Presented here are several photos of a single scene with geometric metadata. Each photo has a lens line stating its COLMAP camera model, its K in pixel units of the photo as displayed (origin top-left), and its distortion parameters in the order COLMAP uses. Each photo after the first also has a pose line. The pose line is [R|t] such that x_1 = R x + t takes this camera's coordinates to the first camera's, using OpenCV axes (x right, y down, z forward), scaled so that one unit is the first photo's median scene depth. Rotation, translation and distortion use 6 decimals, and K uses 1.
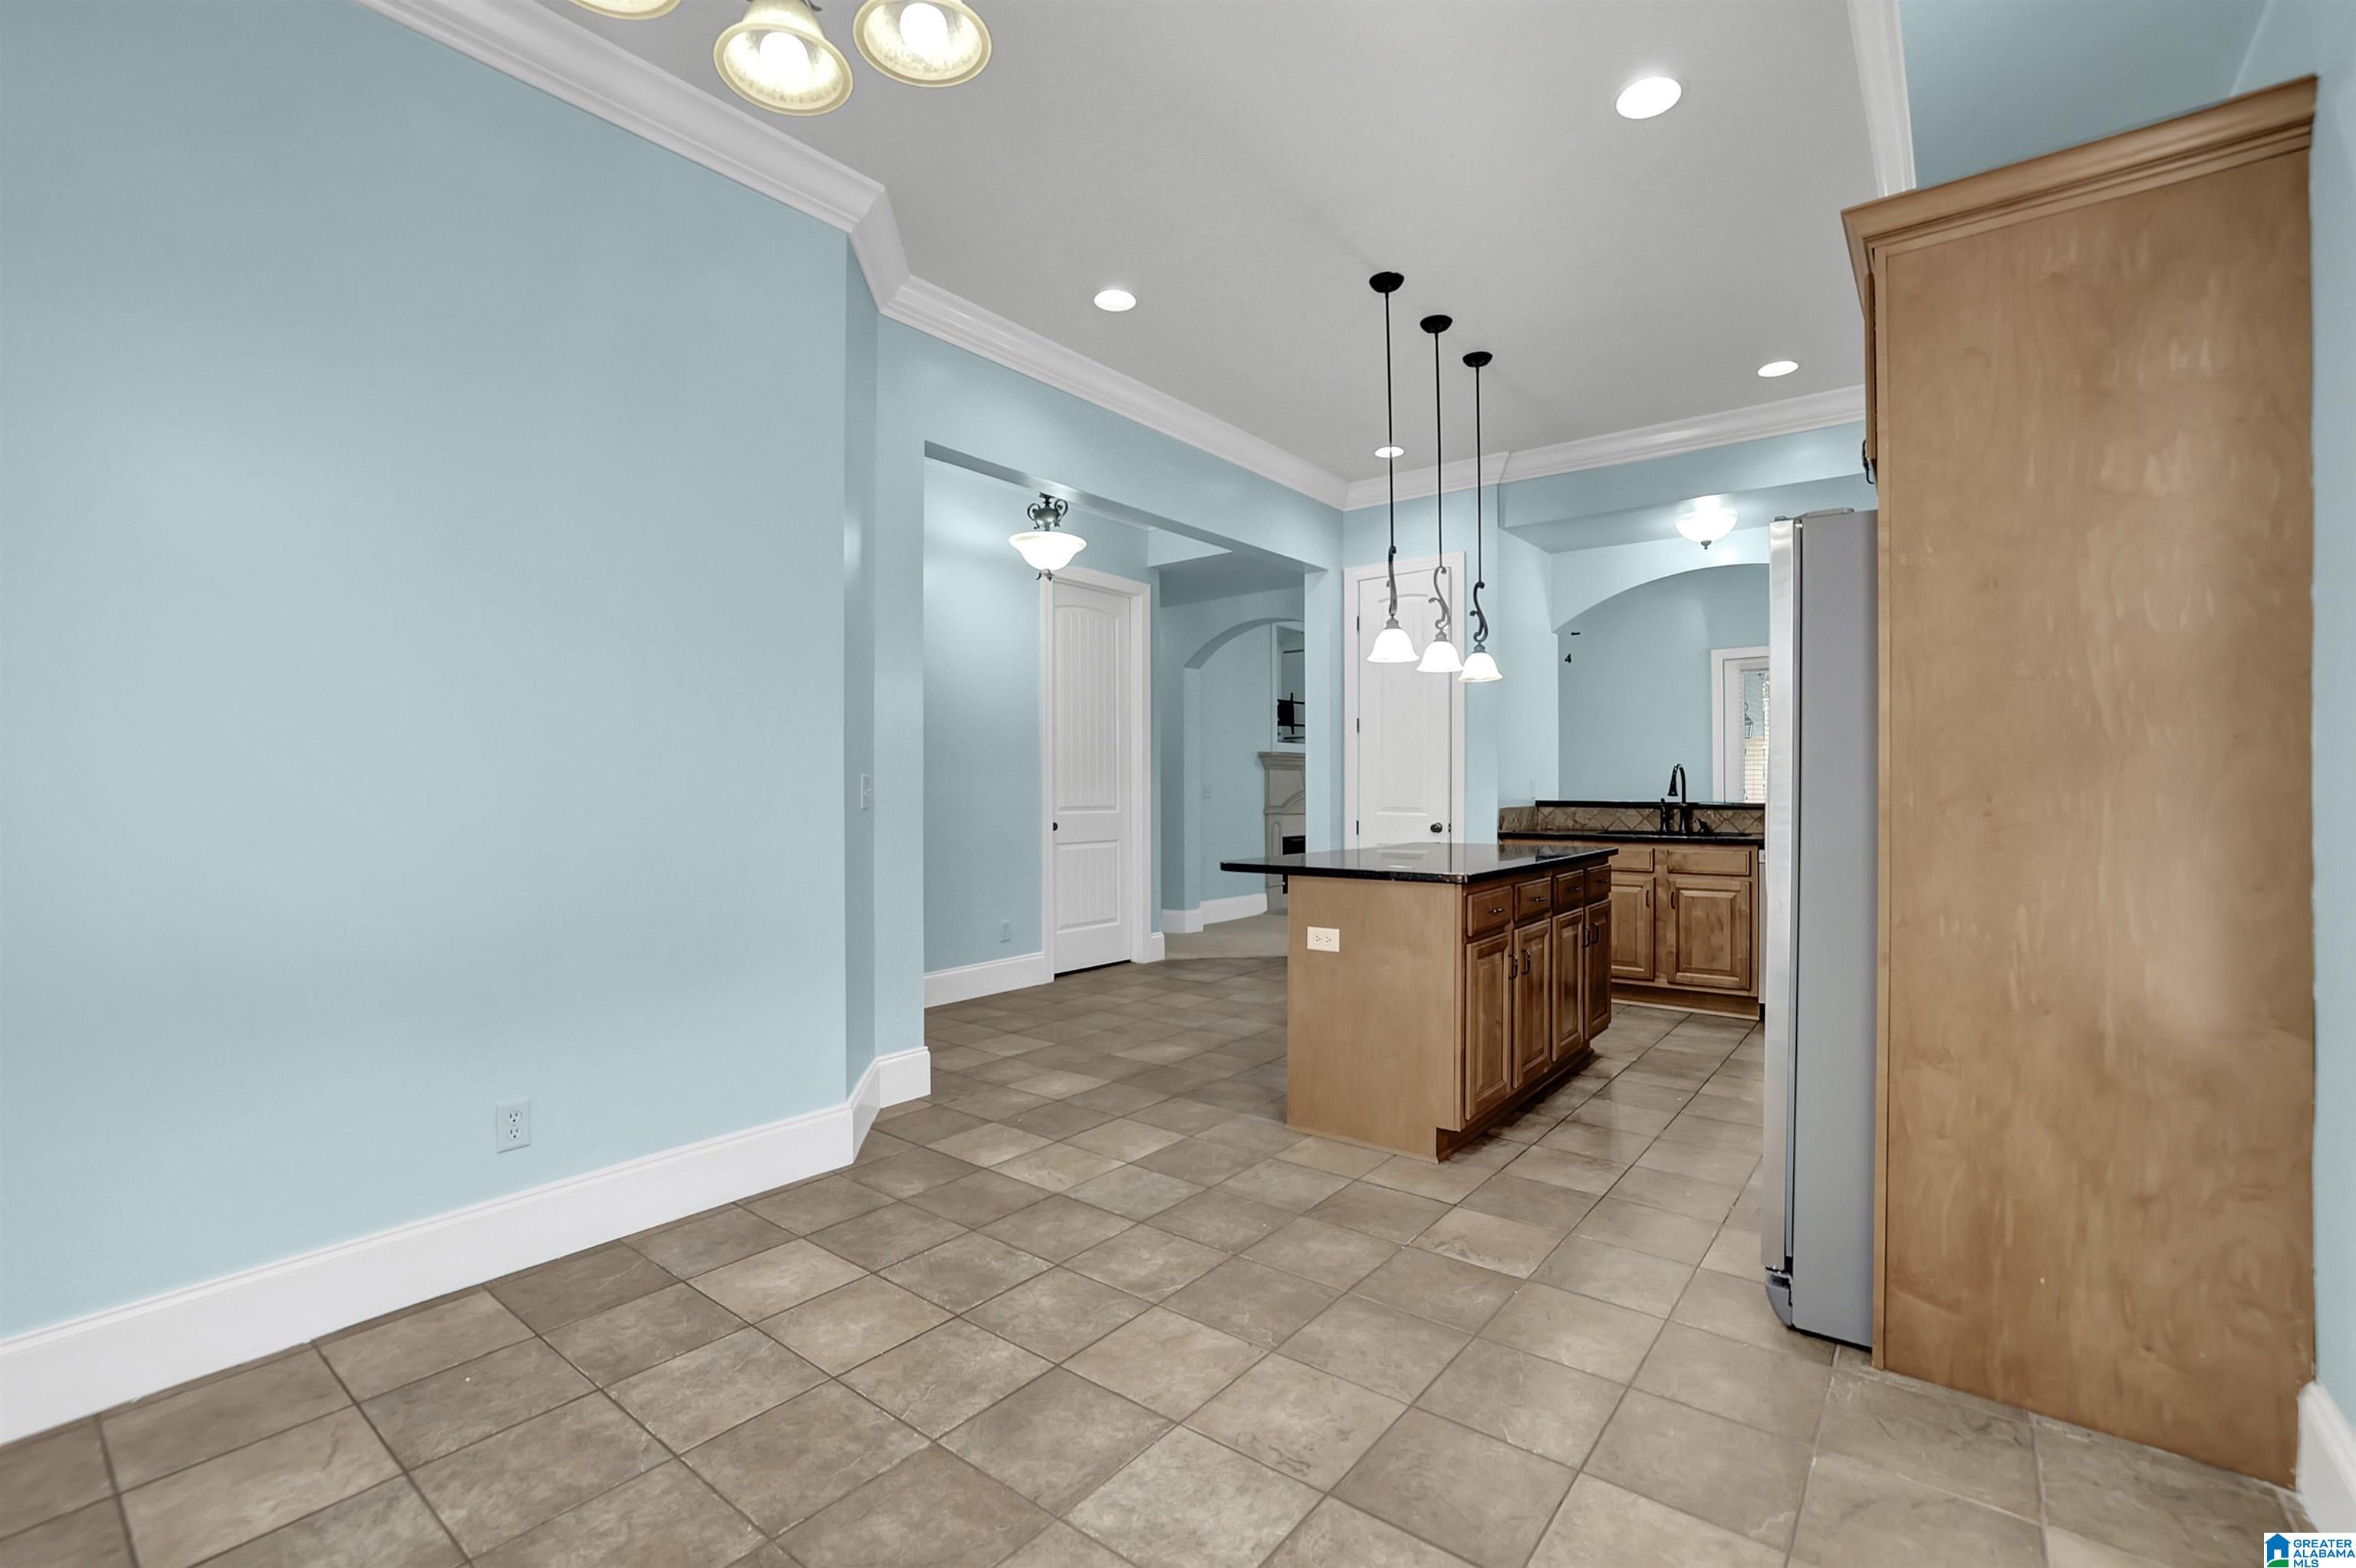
lens RADIAL K [[1025.7, 0, 1188.5], [0, 1025.7, 794.5], [0, 0, 1]] dist [-0.039327, 0.012411]
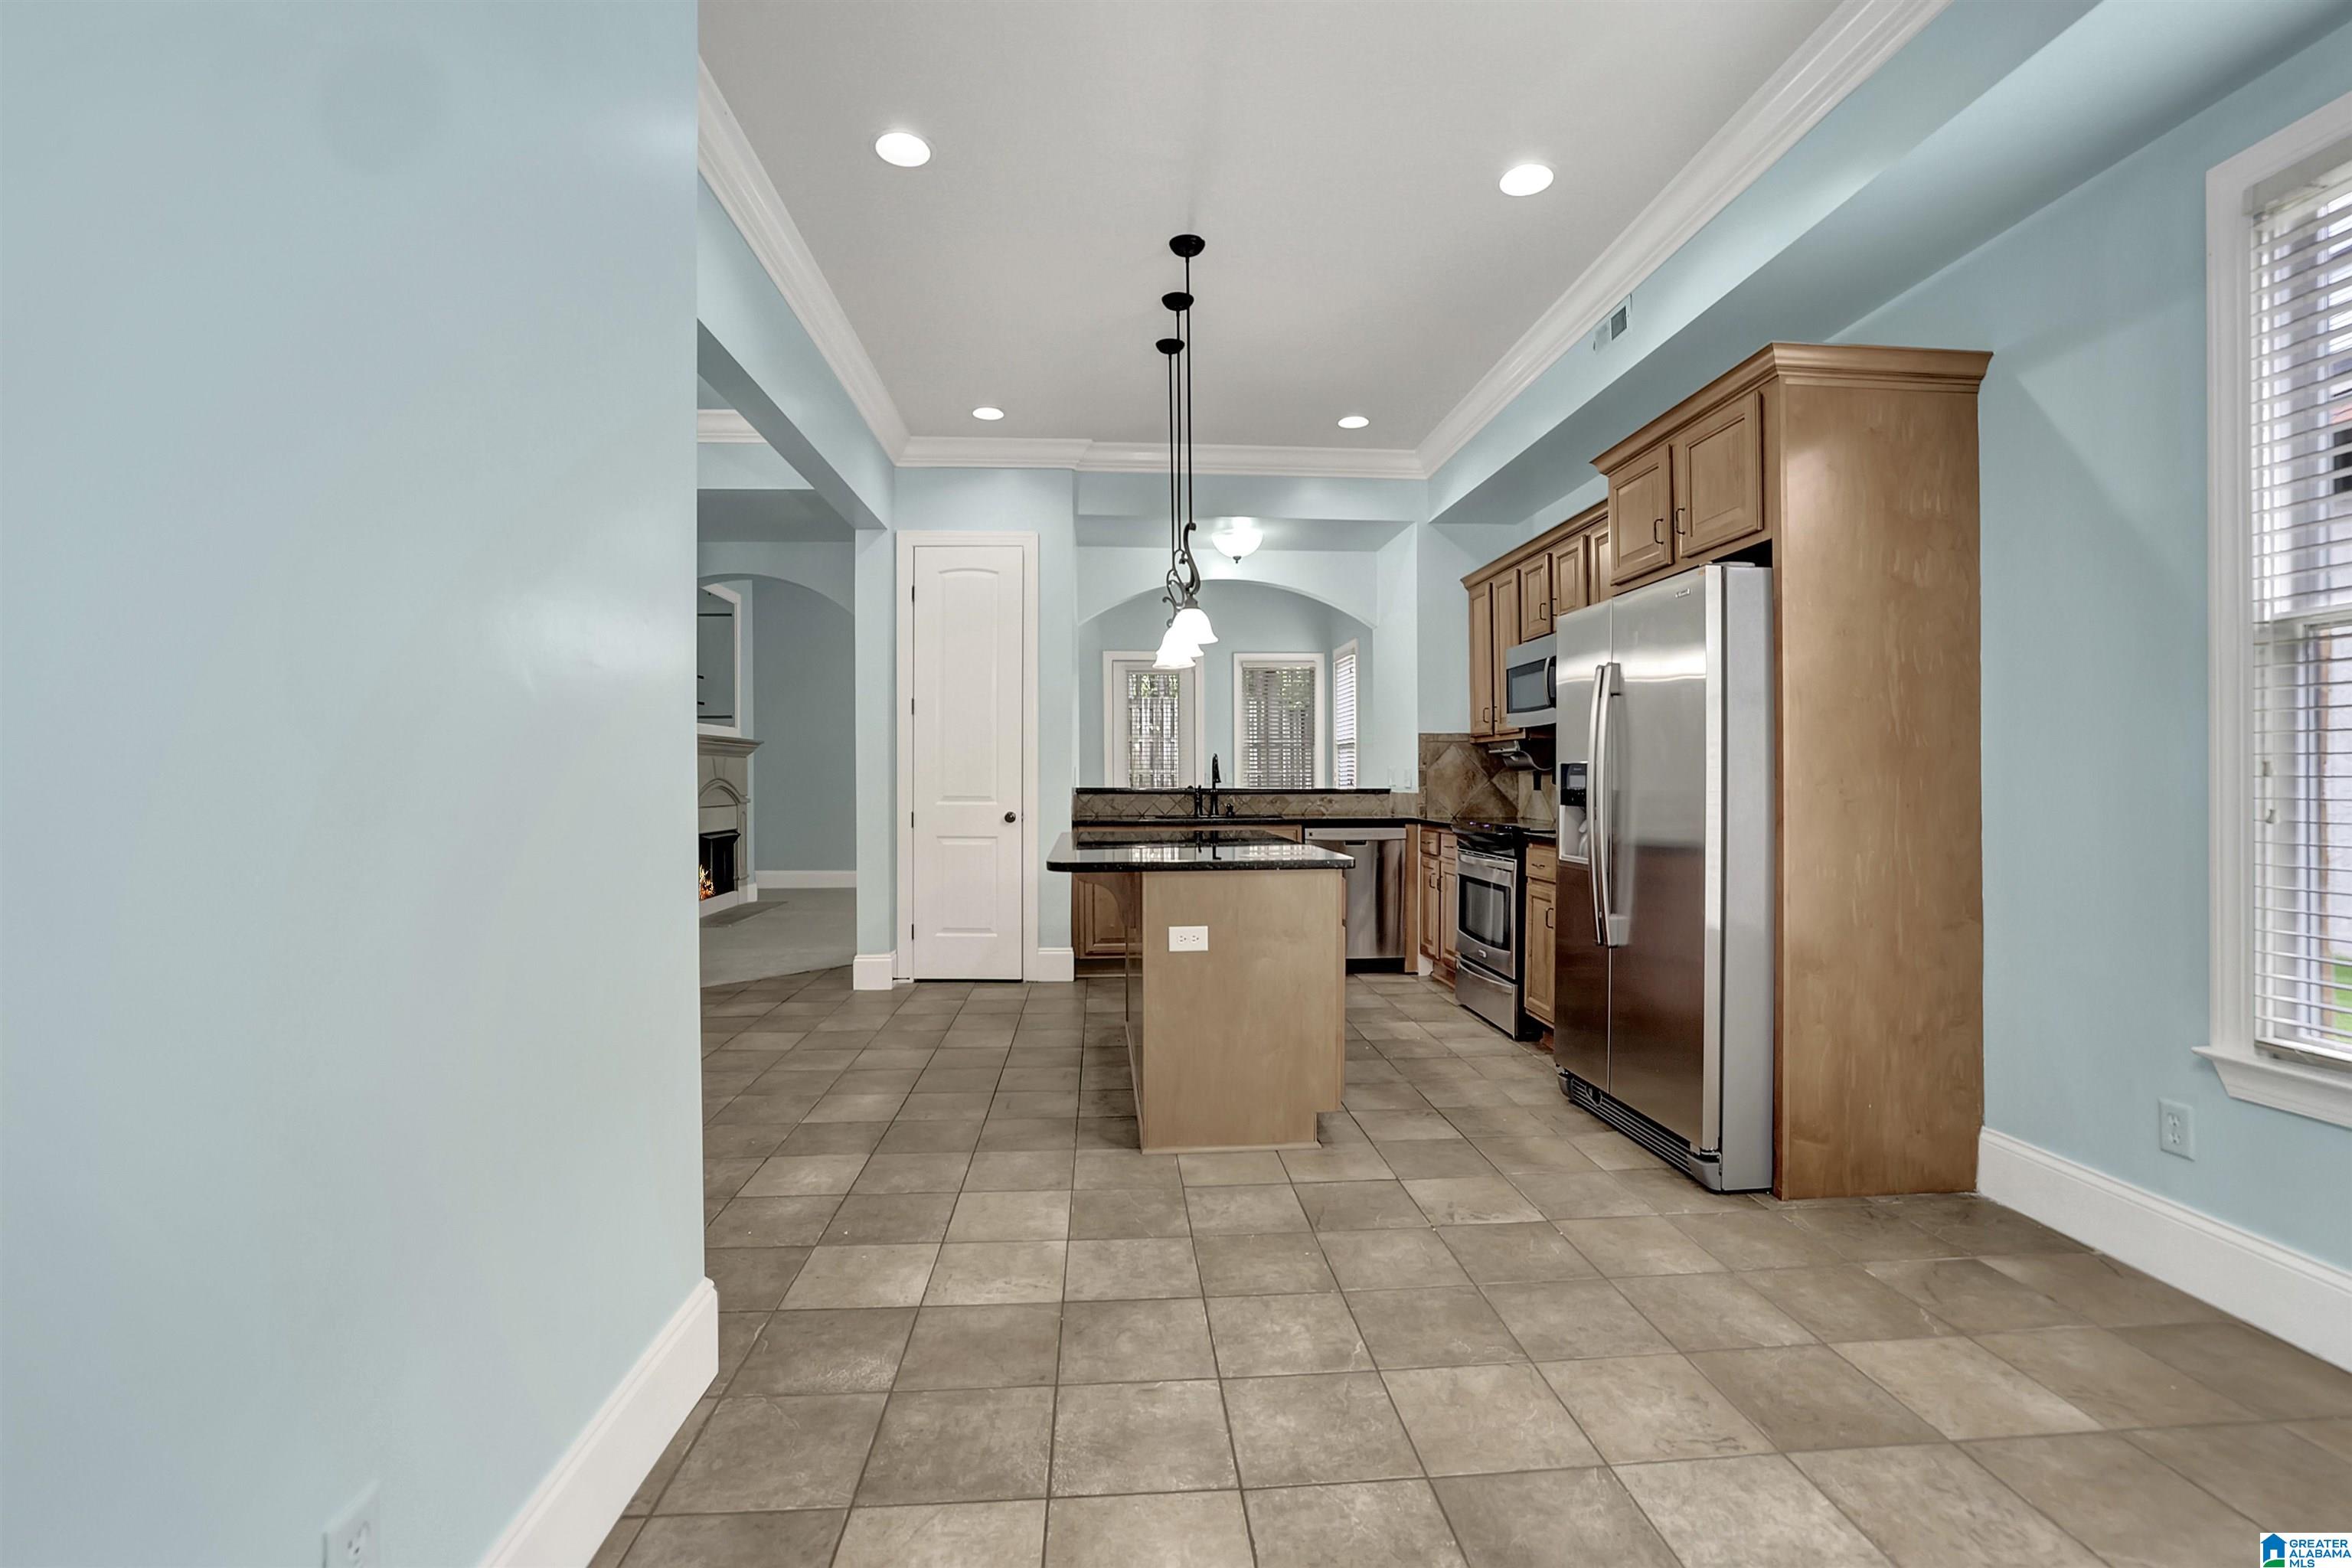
lens RADIAL K [[1024.1, 0, 1189.9], [0, 1024.1, 785.8], [0, 0, 1]] dist [-0.039327, 0.012411]
pose [[0.737599, -0.007769, 0.675194, -0.650149], [0.005795, 0.999970, 0.005176, -0.001965], [-0.675214, 0.000095, 0.737622, 0.421516]]
